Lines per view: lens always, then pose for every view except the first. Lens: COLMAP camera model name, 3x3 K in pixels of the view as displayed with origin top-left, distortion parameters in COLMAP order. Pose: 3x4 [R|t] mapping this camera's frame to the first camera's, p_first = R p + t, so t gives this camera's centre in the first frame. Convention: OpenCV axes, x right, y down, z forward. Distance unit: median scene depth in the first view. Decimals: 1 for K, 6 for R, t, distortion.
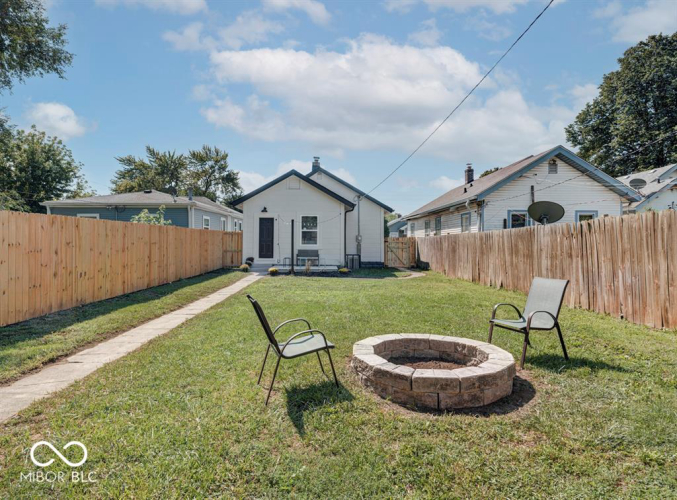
lens RADIAL K [[381.1, 0, 342.4], [0, 381.1, 236.5], [0, 0, 1]] dist [-0.004040, -0.003956]
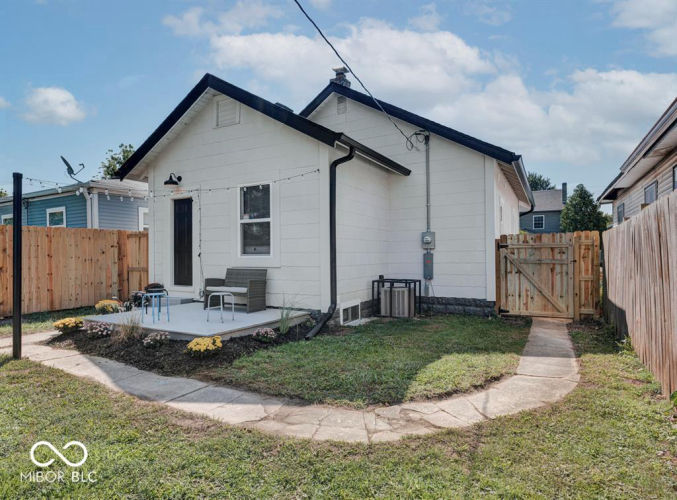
lens RADIAL K [[381.1, 0, 339.8], [0, 381.1, 252.7], [0, 0, 1]] dist [-0.004040, -0.003956]
pose [[0.857780, -0.010683, -0.513906, 0.194046], [0.016665, 0.999836, 0.007033, 0.016520], [0.513747, -0.014598, 0.857818, 0.678196]]
